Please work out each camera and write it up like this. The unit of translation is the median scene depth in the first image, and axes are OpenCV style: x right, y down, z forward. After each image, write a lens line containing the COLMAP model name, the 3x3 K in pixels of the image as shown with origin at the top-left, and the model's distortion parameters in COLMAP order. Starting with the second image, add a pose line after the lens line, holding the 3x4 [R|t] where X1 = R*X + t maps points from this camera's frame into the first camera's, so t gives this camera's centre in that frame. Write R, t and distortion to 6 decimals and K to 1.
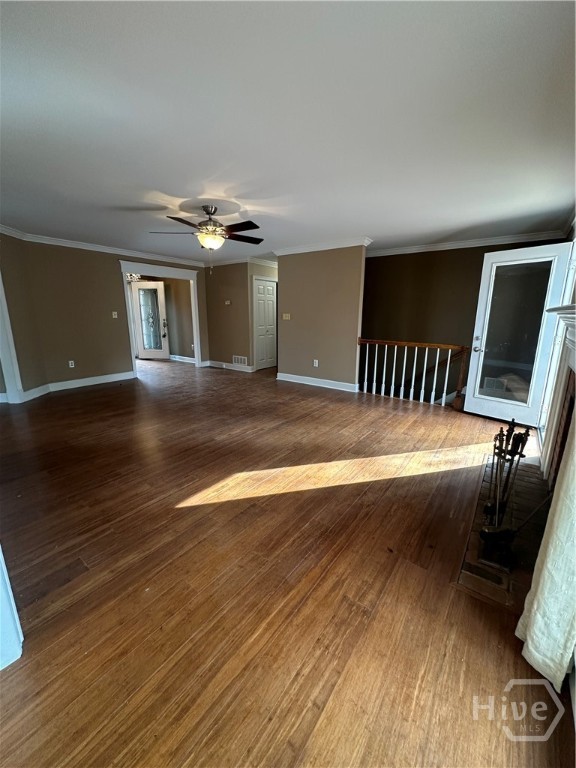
lens RADIAL K [[308.9, 0, 291.4], [0, 308.9, 387.7], [0, 0, 1]] dist [0.000324, 0.000057]
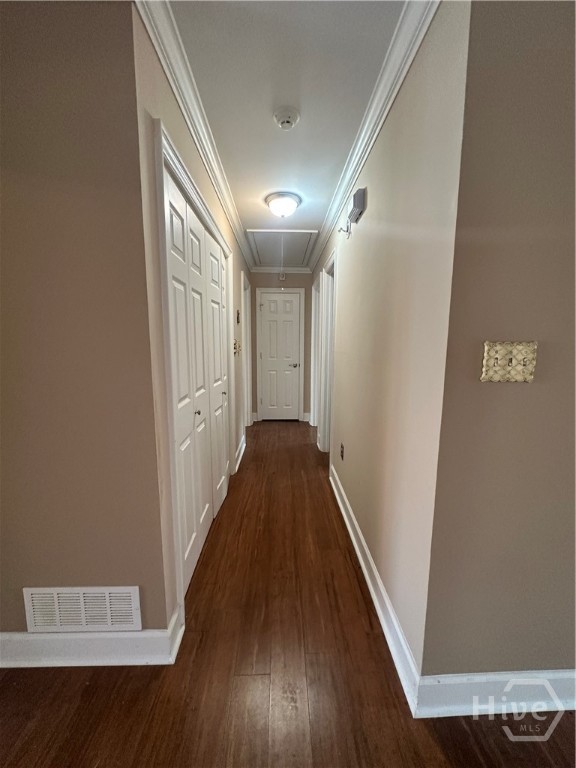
lens RADIAL K [[308.9, 0, 287.1], [0, 308.9, 381.2], [0, 0, 1]] dist [0.000324, 0.000057]
pose [[0.800529, -0.088024, 0.592794, -0.201147], [0.140719, 0.989108, -0.043158, -0.229540], [-0.582539, 0.117967, 0.804197, 0.940502]]
